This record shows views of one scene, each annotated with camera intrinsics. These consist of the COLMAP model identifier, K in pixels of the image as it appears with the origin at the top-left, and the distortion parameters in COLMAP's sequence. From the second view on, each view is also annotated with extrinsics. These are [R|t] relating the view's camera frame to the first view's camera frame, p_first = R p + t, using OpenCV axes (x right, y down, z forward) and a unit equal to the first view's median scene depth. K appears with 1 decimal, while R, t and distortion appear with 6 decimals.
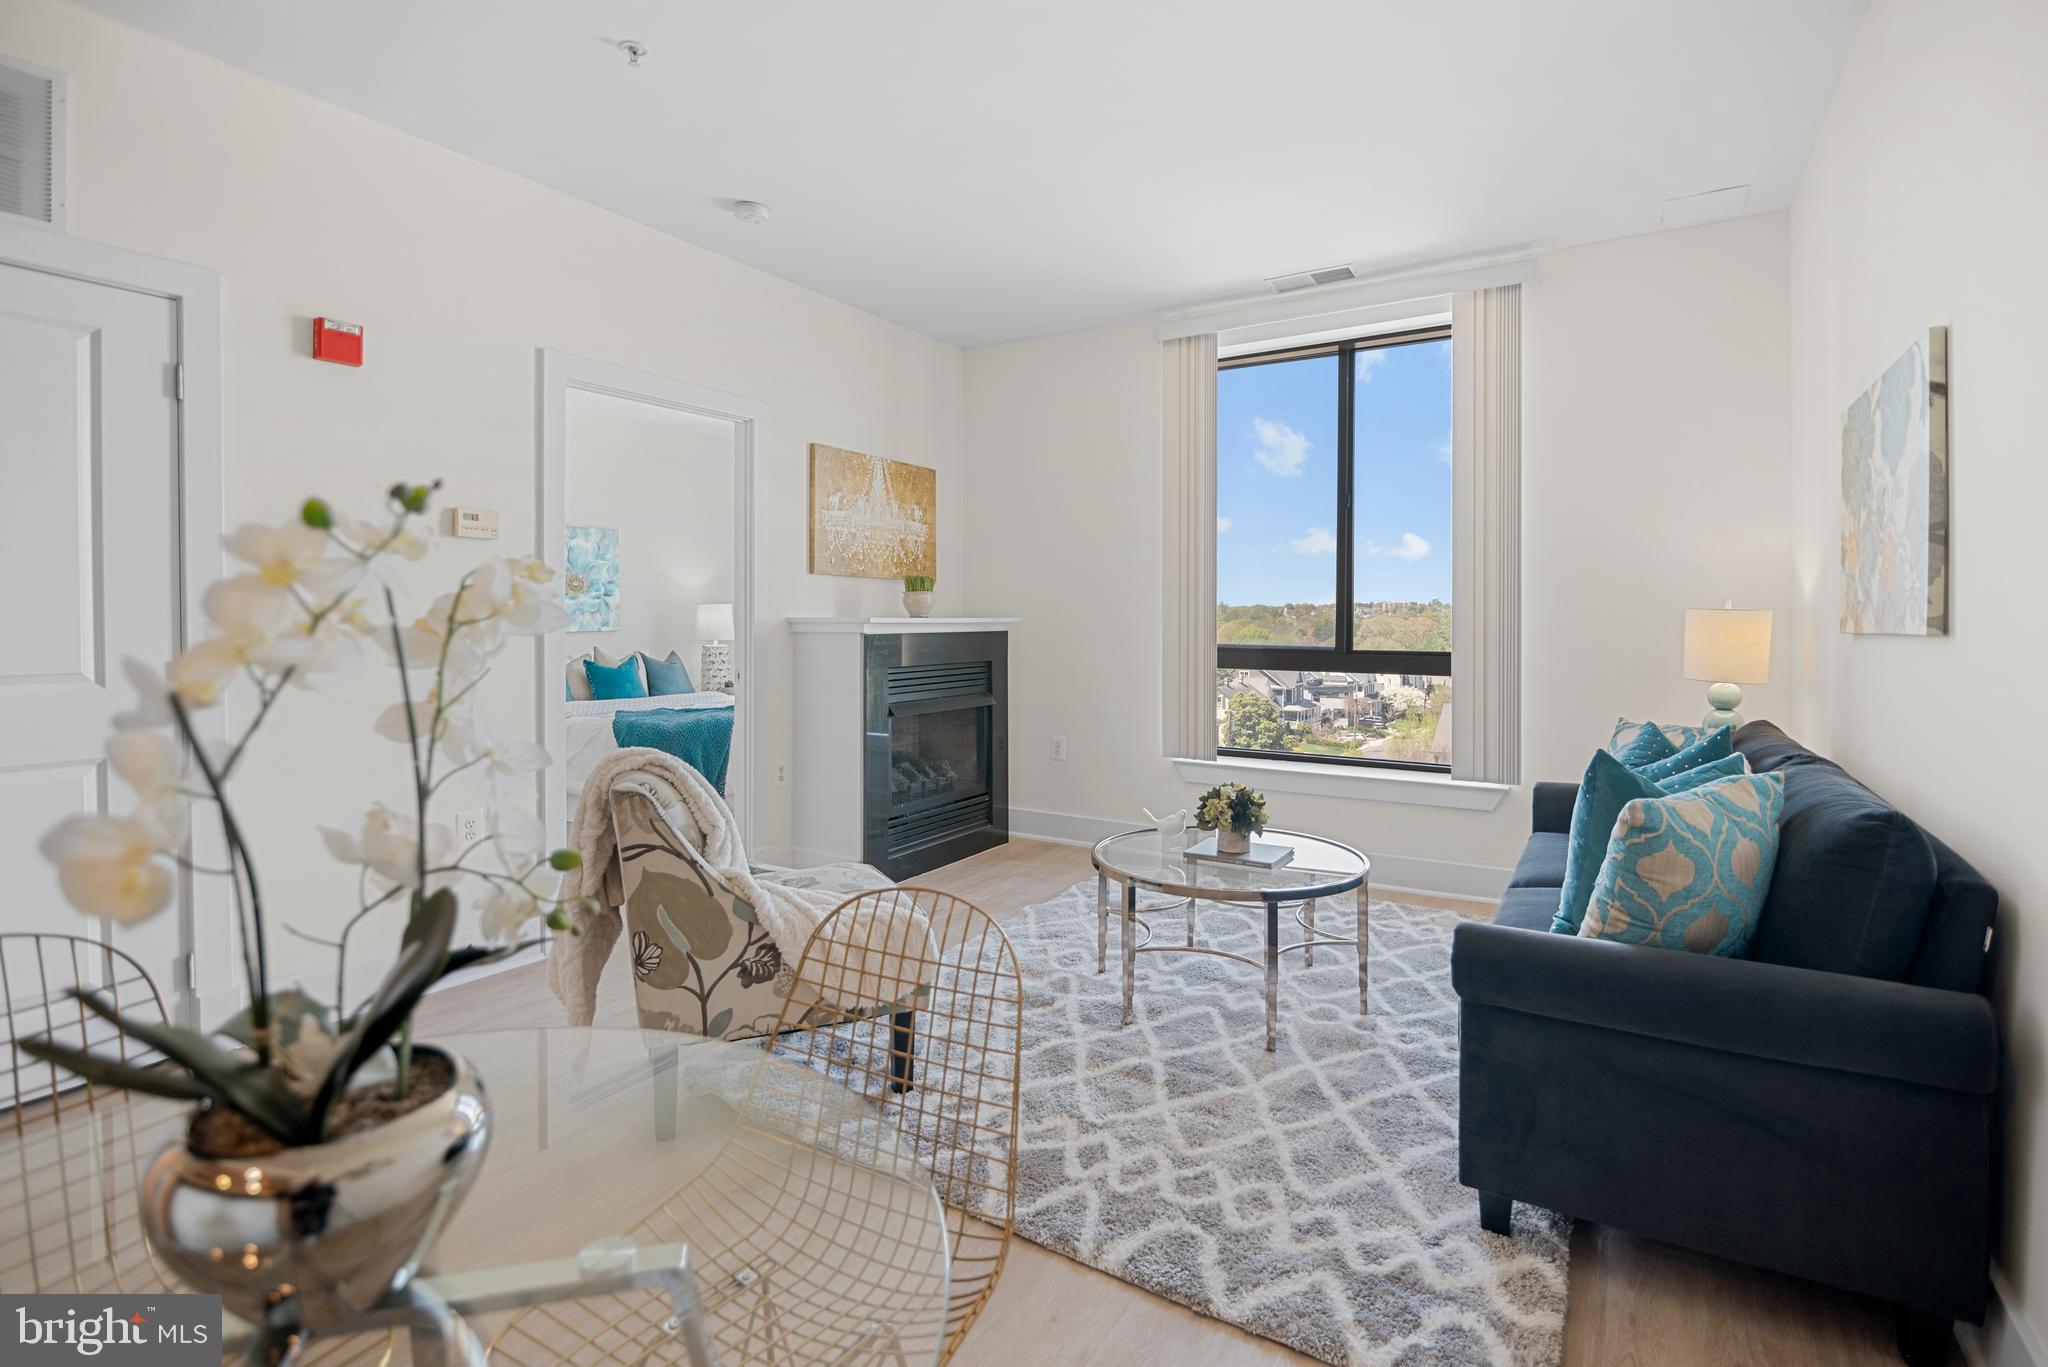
lens RADIAL K [[958.4, 0, 1027.8], [0, 958.4, 593.8], [0, 0, 1]] dist [-0.036846, 0.010336]
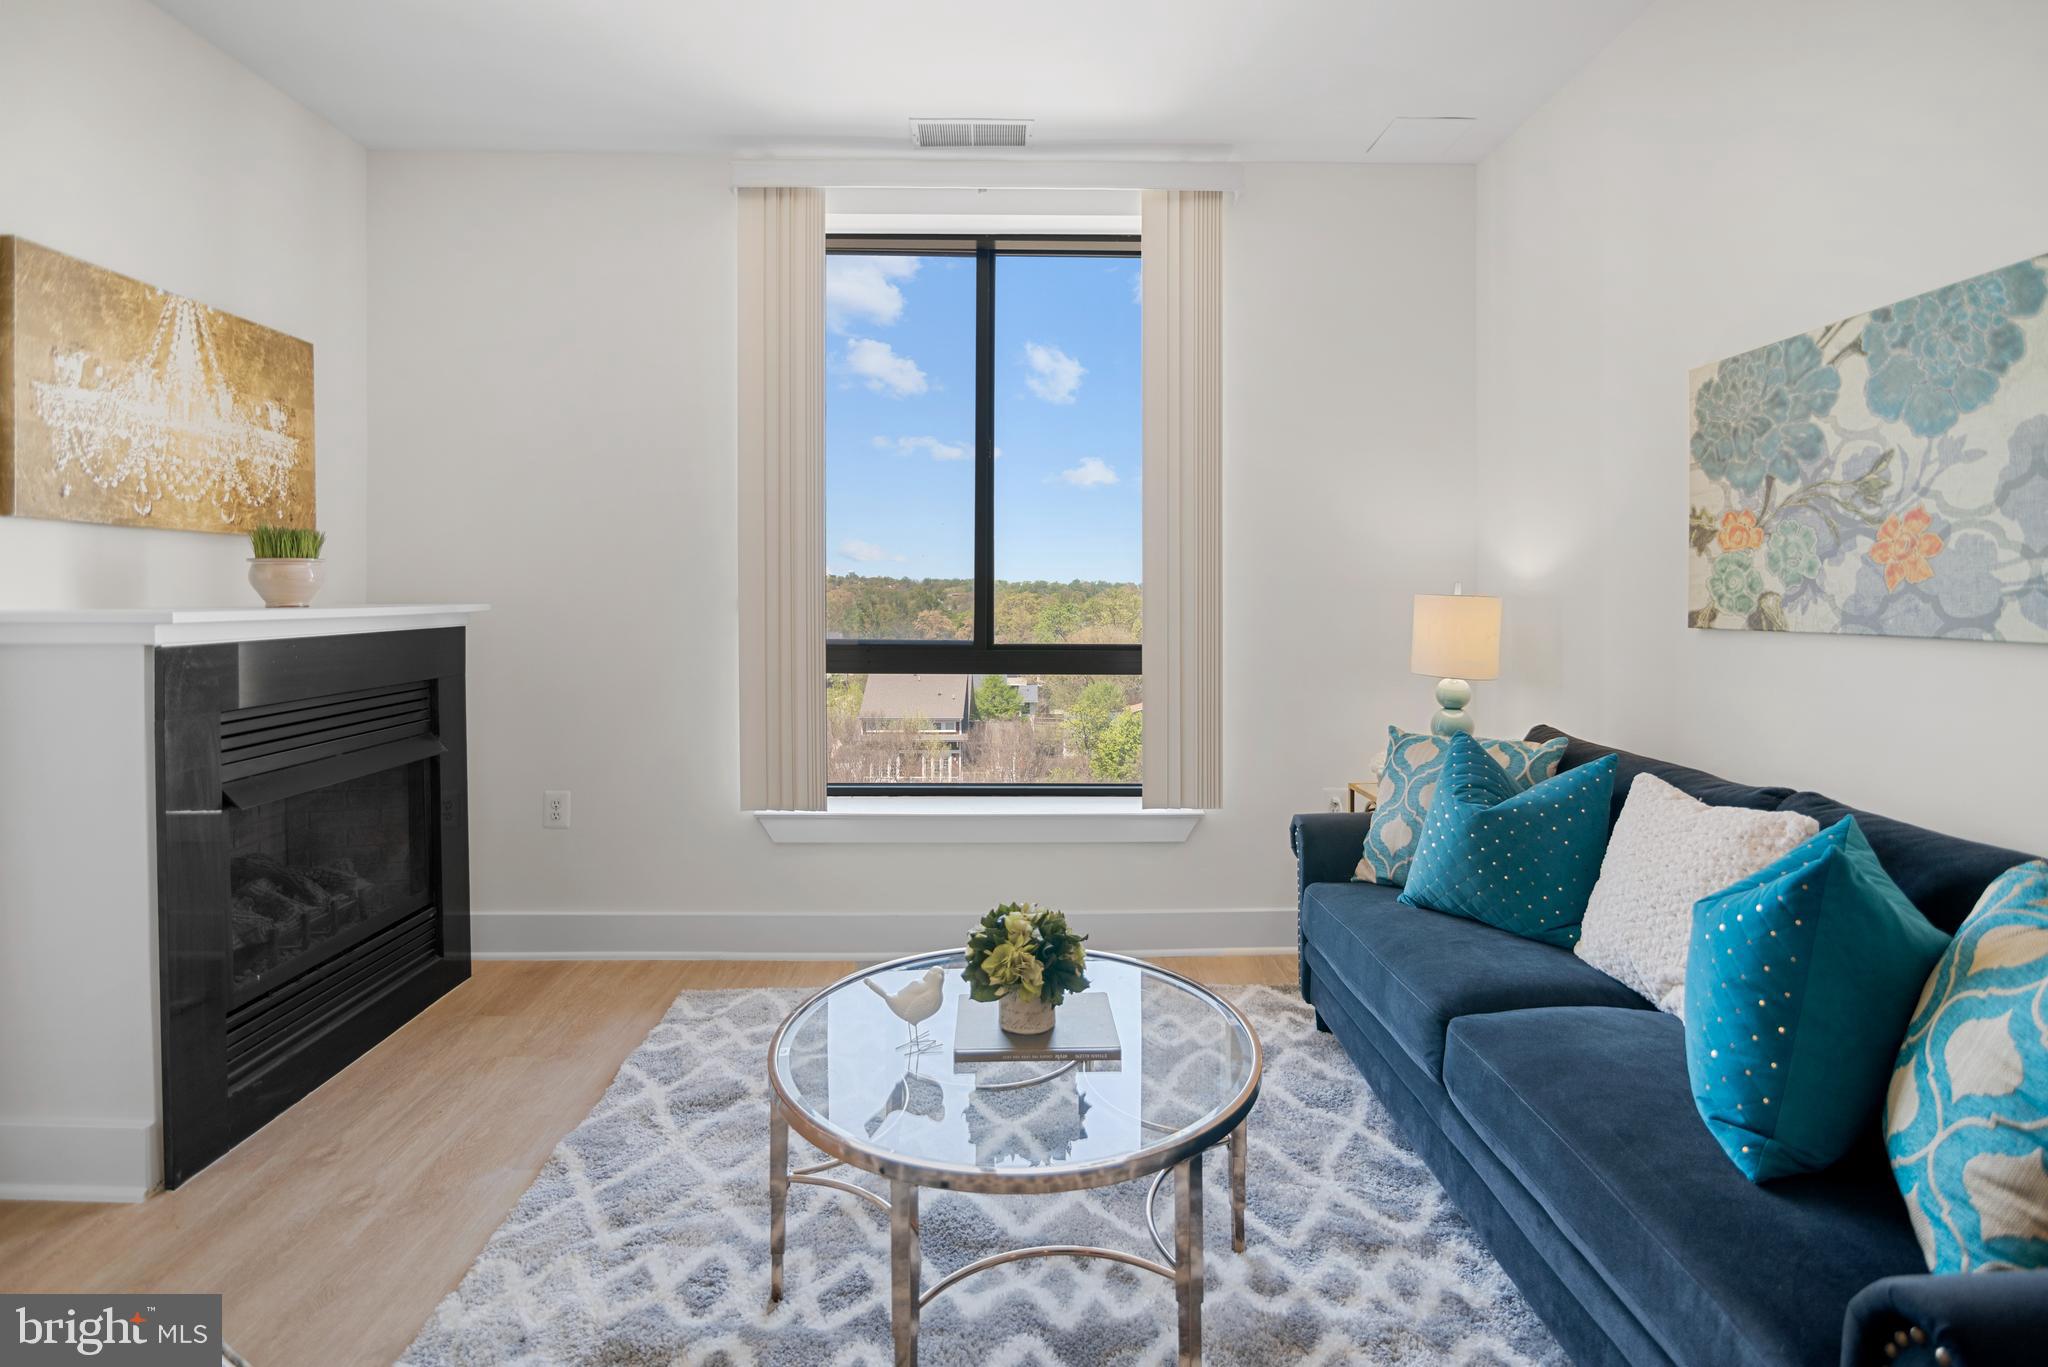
lens RADIAL K [[958.4, 0, 1027.8], [0, 958.4, 593.8], [0, 0, 1]] dist [-0.036846, 0.010336]
pose [[0.831597, -0.004628, 0.555360, -0.061686], [-0.013090, 0.999524, 0.027931, -0.002854], [-0.555225, -0.030497, 0.831141, 0.339341]]
